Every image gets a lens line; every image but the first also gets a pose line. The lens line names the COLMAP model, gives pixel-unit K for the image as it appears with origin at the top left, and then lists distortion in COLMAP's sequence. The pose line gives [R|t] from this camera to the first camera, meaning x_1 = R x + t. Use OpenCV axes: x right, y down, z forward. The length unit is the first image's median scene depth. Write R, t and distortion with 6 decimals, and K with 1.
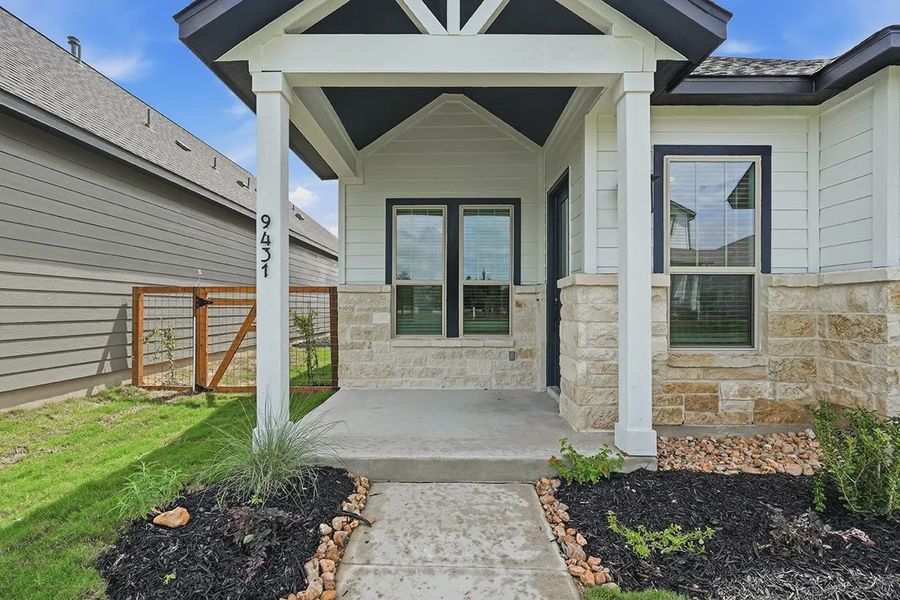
lens RADIAL K [[414.3, 0, 450.6], [0, 414.3, 311.7], [0, 0, 1]] dist [-0.008966, 0.006070]
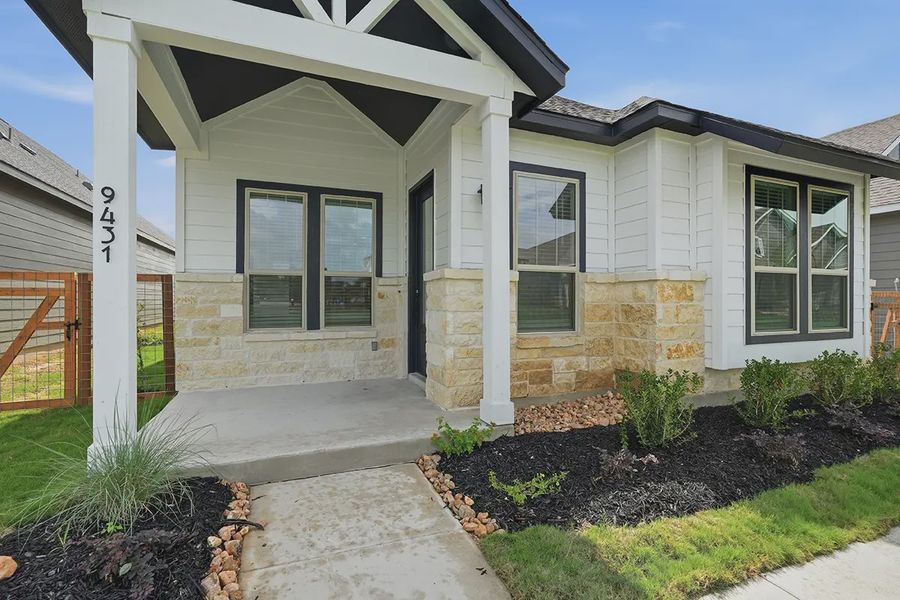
lens RADIAL K [[413.5, 0, 450.2], [0, 413.5, 304.2], [0, 0, 1]] dist [-0.004514, 0.001104]
pose [[0.923794, -0.004745, 0.382861, -0.105765], [0.004058, 0.999988, 0.002601, 0.001641], [-0.382869, -0.000849, 0.923802, -0.024518]]
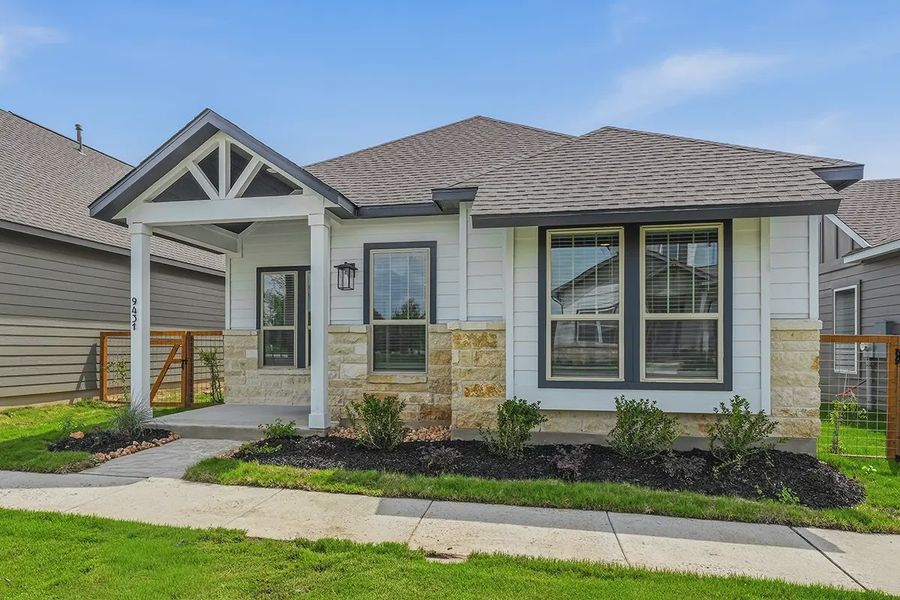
lens RADIAL K [[544.8, 0, 438.8], [0, 544.8, 351.4], [0, 0, 1]] dist [0.002032, 0.001024]
pose [[0.981537, 0.001945, -0.191262, 1.202148], [-0.002809, 0.999987, -0.004249, 0.019365], [0.191251, 0.004707, 0.981530, -1.024593]]
